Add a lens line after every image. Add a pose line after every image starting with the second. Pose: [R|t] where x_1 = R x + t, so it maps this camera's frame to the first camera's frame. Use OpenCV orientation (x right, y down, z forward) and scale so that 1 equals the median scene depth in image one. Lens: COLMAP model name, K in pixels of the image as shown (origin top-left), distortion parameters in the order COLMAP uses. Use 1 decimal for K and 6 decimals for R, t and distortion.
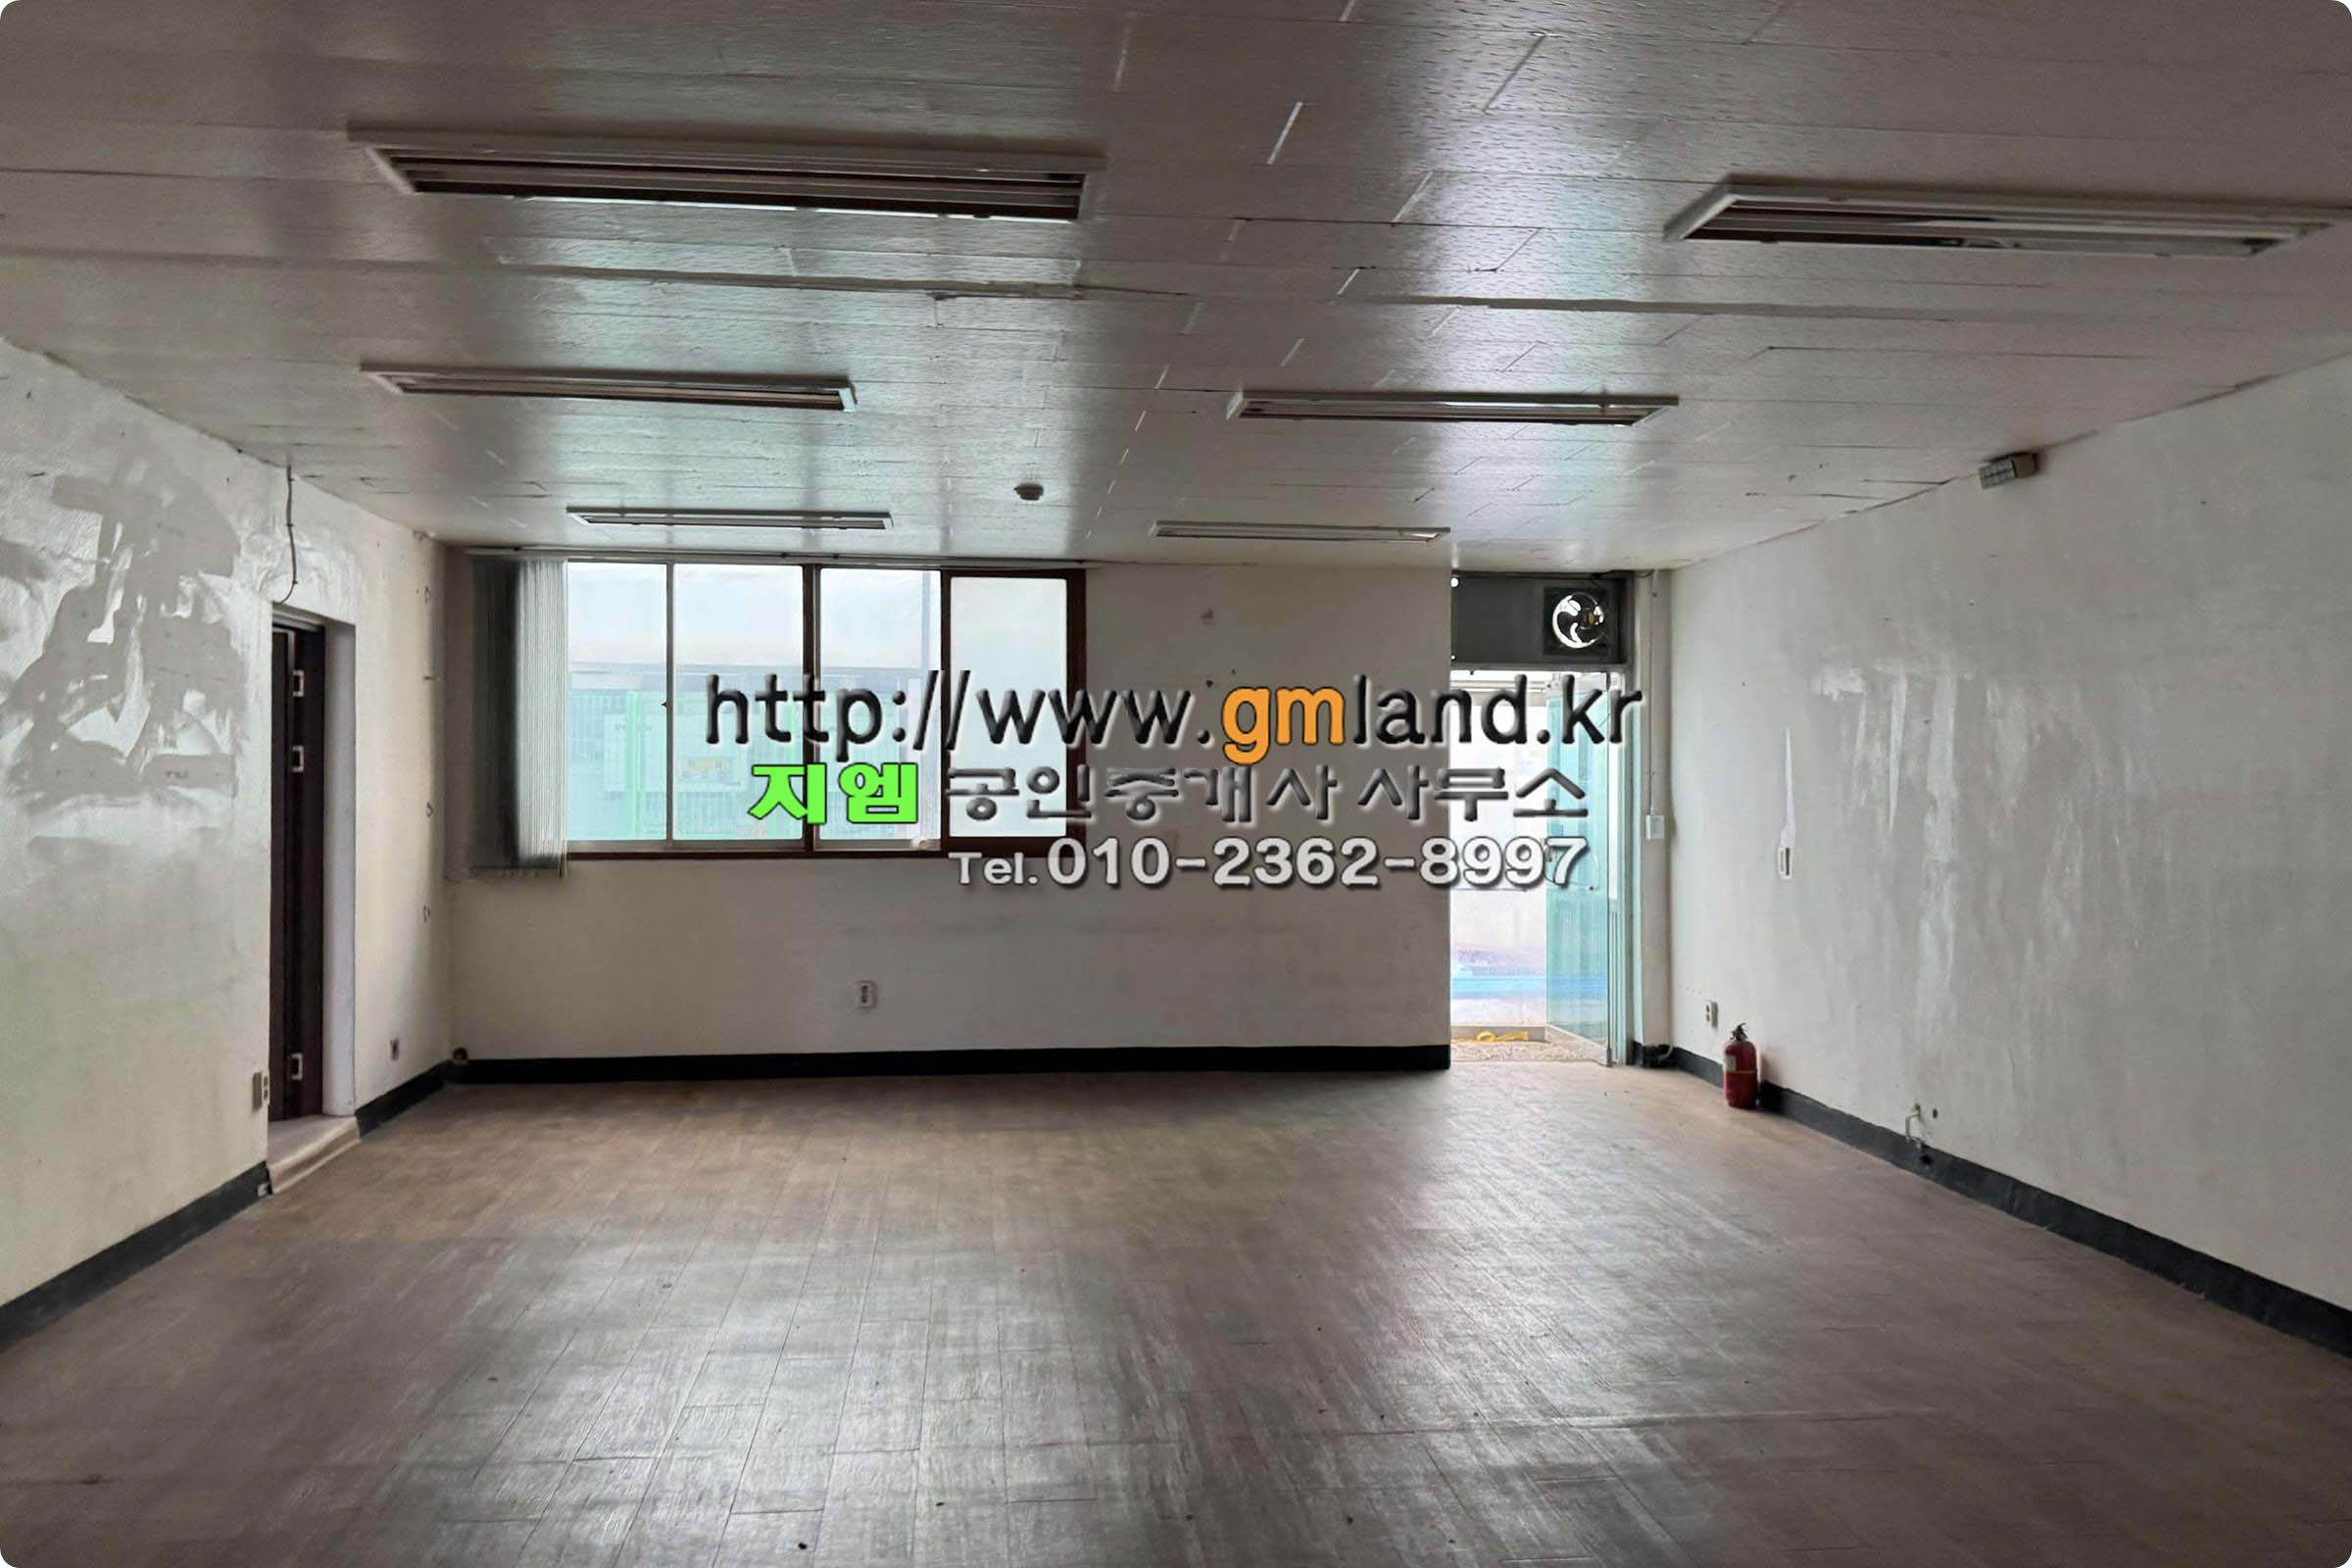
lens RADIAL K [[1738.8, 0, 1176.0], [0, 1738.8, 784.0], [0, 0, 1]] dist [0.005737, -0.028140]
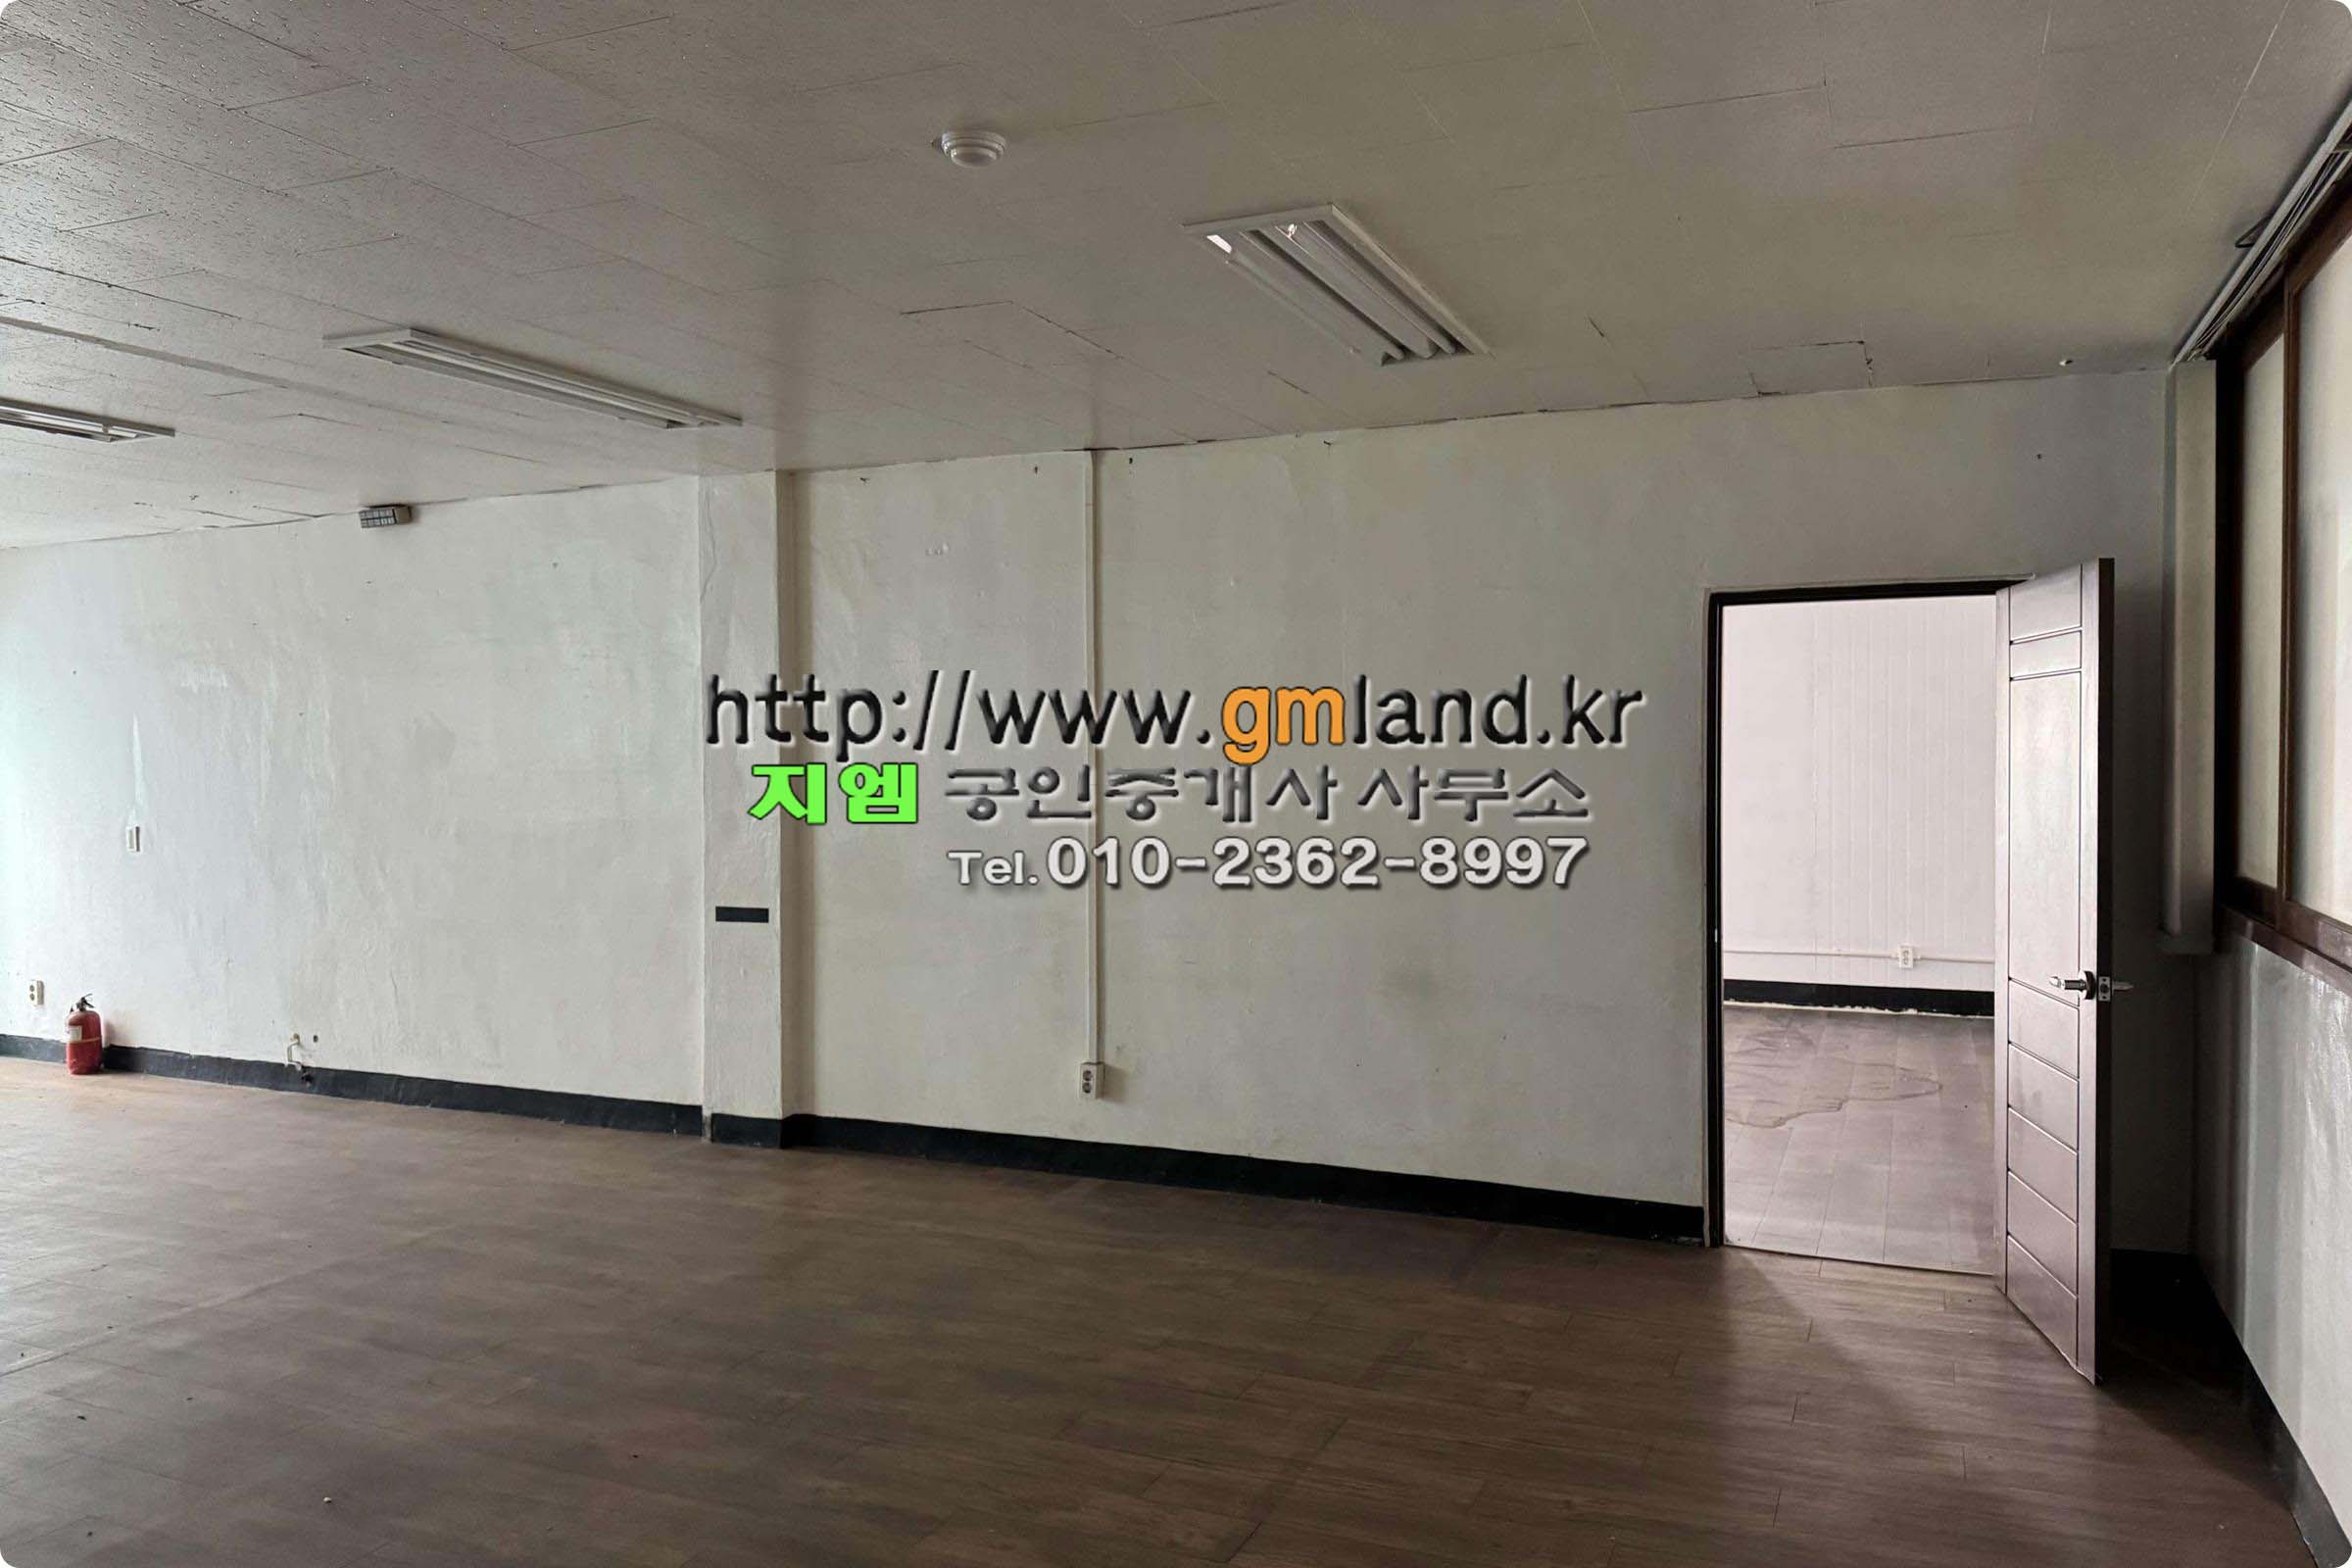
lens RADIAL K [[1738.8, 0, 1176.0], [0, 1738.8, 784.0], [0, 0, 1]] dist [0.005737, -0.028140]
pose [[0.483614, -0.023242, 0.874972, -0.336993], [0.013030, 0.999728, 0.019354, -0.002503], [-0.875184, 0.002041, 0.483786, -0.109230]]
